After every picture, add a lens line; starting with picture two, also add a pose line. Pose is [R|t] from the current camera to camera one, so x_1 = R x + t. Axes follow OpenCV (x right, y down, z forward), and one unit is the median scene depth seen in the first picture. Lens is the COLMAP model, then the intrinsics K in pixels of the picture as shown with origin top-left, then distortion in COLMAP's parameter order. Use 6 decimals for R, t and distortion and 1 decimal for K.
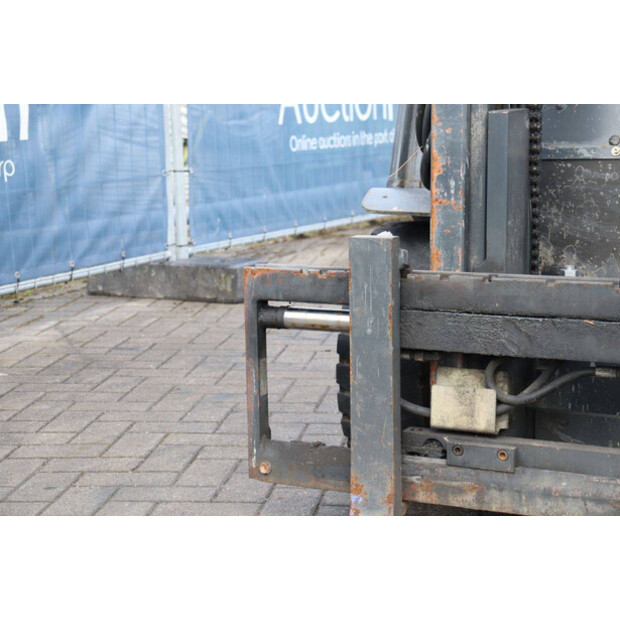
lens RADIAL K [[1436.3, 0, 310.0], [0, 1436.3, 310.0], [0, 0, 1]] dist [0.388896, 0.309141]
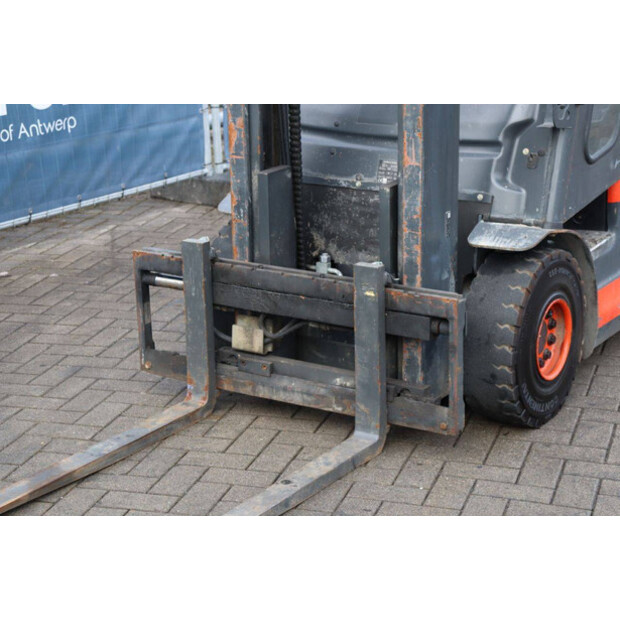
lens RADIAL K [[1436.3, 0, 310.0], [0, 1436.3, 310.0], [0, 0, 1]] dist [0.388896, 0.309141]
pose [[0.988427, 0.036048, -0.147351, 0.405412], [-0.016092, 0.990791, 0.134439, -0.188020], [0.150840, -0.130512, 0.979905, -0.643021]]
